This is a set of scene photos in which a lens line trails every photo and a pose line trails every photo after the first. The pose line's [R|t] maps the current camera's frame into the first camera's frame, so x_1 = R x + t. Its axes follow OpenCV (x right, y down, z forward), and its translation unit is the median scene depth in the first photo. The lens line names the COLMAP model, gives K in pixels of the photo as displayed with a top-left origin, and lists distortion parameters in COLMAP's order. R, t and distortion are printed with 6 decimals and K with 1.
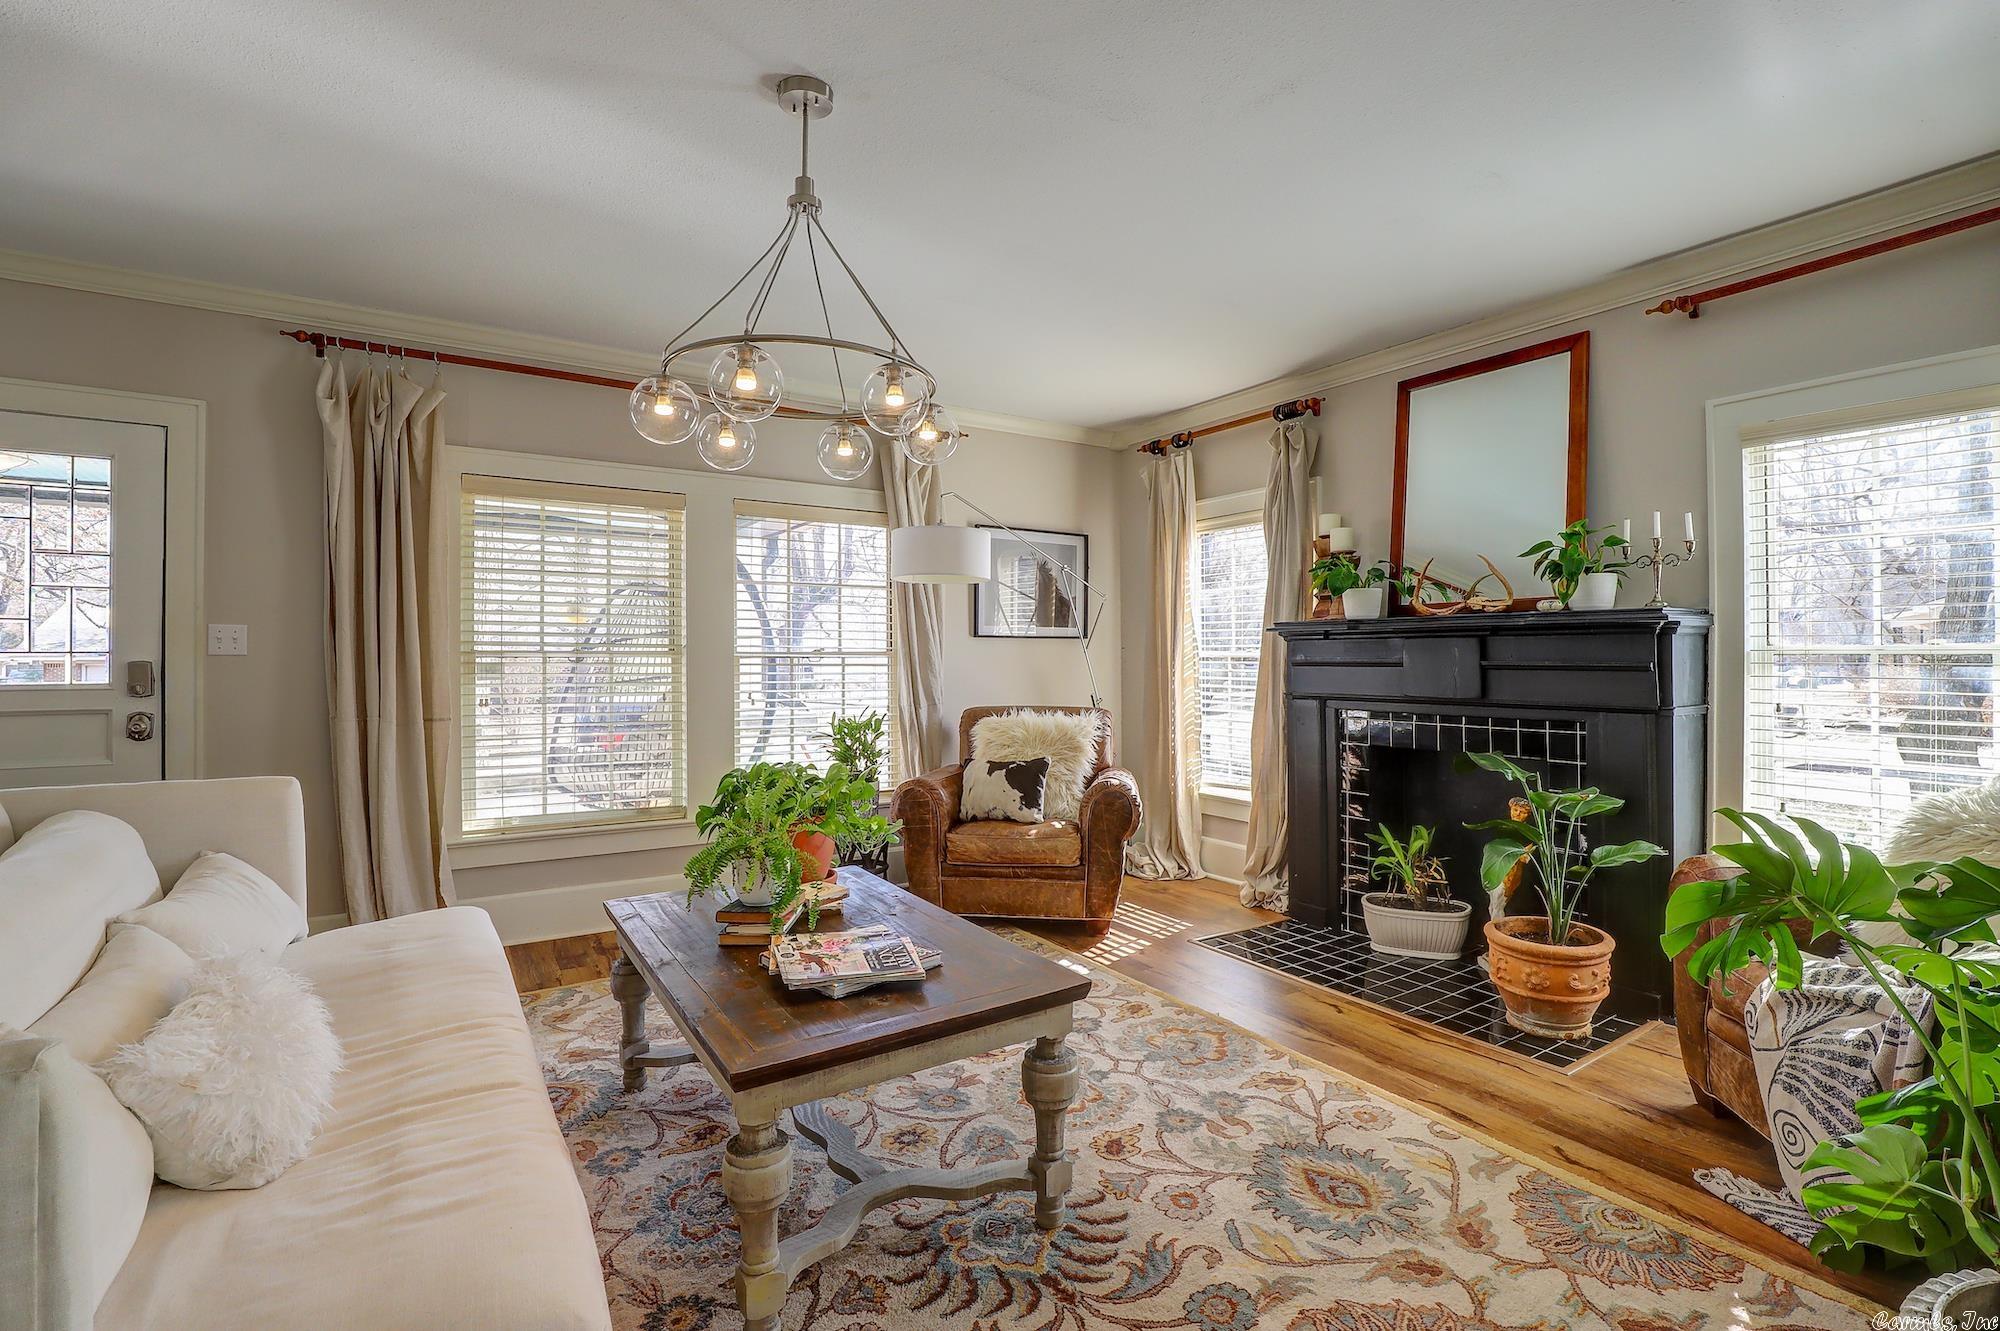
lens RADIAL K [[913.1, 0, 1005.3], [0, 913.1, 671.5], [0, 0, 1]] dist [0.000030, 0.000008]
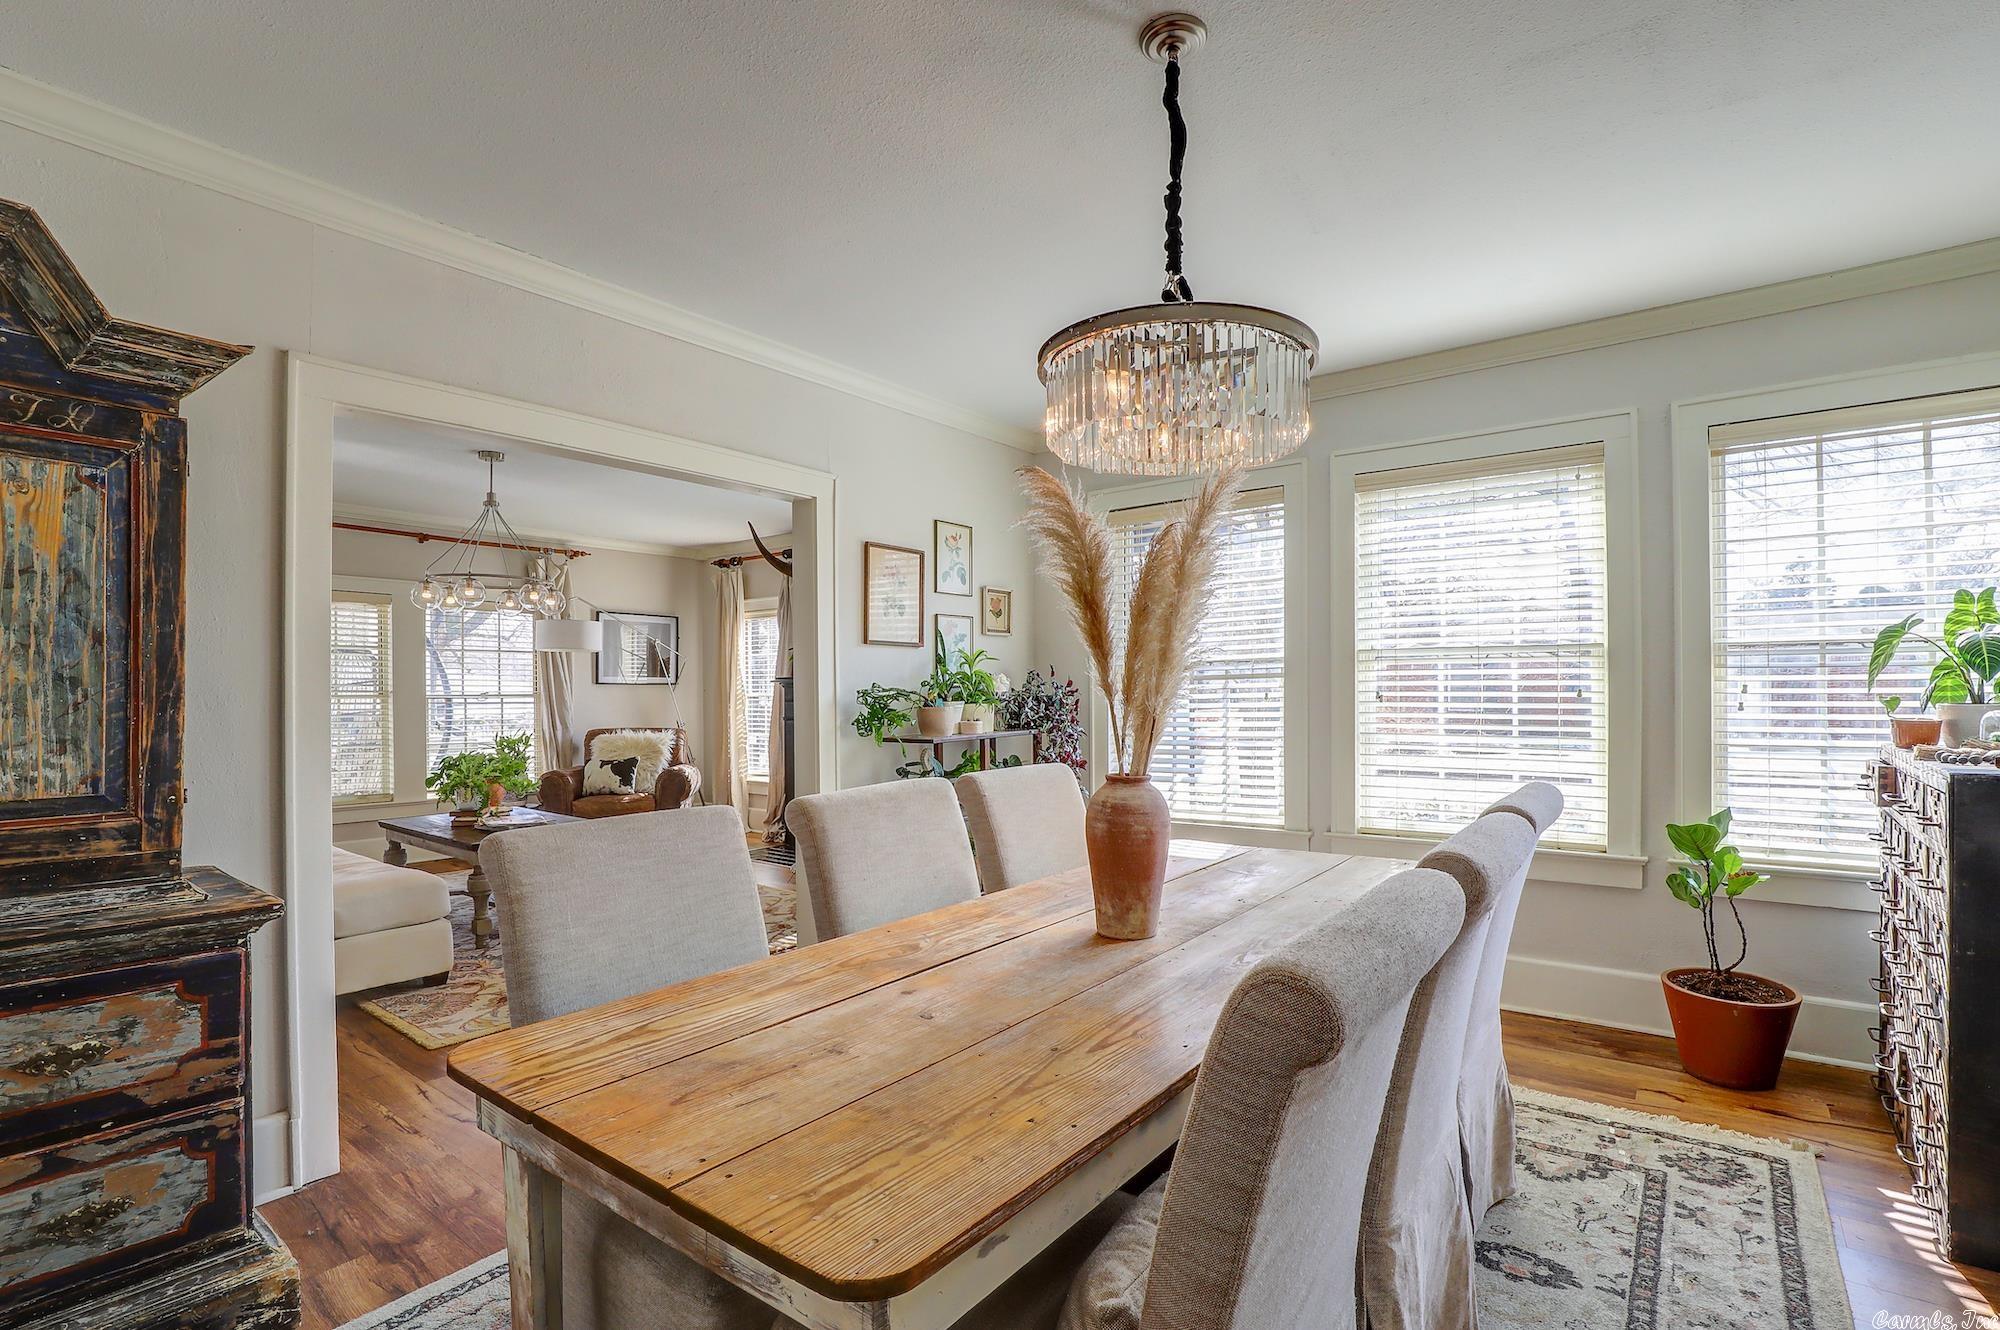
lens RADIAL K [[939.4, 0, 991.4], [0, 939.4, 699.8], [0, 0, 1]] dist [-0.001553, -0.000049]
pose [[0.948449, -0.005397, 0.316885, 0.111853], [0.008728, 0.999921, -0.009092, 0.009807], [-0.316811, 0.011388, 0.948420, -0.824587]]
